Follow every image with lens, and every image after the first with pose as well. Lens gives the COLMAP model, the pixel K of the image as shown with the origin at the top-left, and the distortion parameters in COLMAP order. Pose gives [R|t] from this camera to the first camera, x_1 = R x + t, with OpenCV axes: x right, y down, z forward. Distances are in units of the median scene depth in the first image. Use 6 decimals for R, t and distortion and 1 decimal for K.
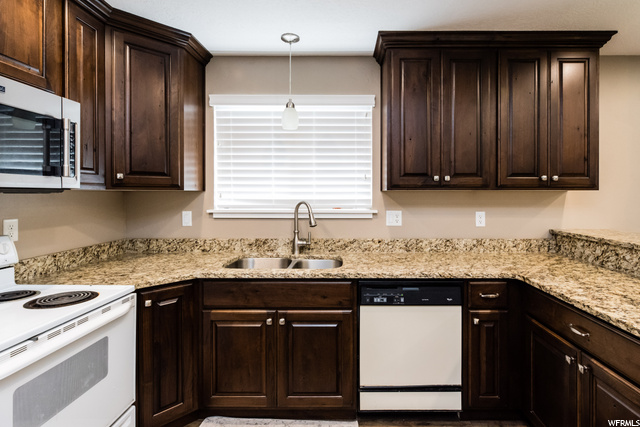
lens RADIAL K [[321.3, 0, 348.2], [0, 321.3, 192.9], [0, 0, 1]] dist [0.002700, -0.001850]
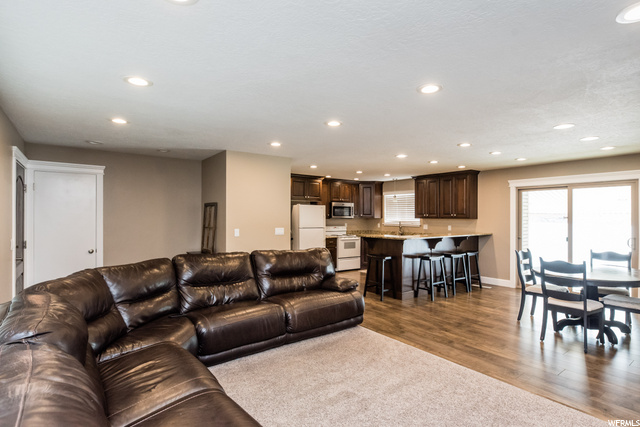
lens RADIAL K [[321.5, 0, 313.9], [0, 321.5, 216.5], [0, 0, 1]] dist [0.003159, 0.000638]
pose [[0.571063, 0.001256, -0.820905, 2.373566], [-0.002567, 0.999997, -0.000256, -0.025517], [0.820902, 0.002253, 0.571065, -1.954360]]
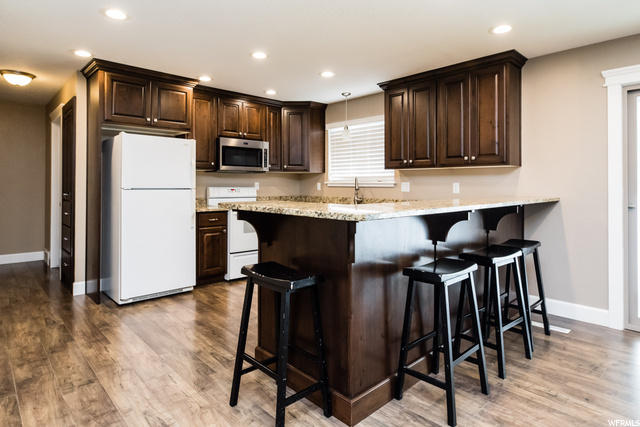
lens RADIAL K [[366.3, 0, 311.0], [0, 366.3, 183.3], [0, 0, 1]] dist [-0.005578, -0.002576]
pose [[0.665584, -0.000241, -0.746323, 1.315672], [-0.002094, 0.999995, -0.002191, 0.071192], [0.746320, 0.003022, 0.665581, -0.637645]]
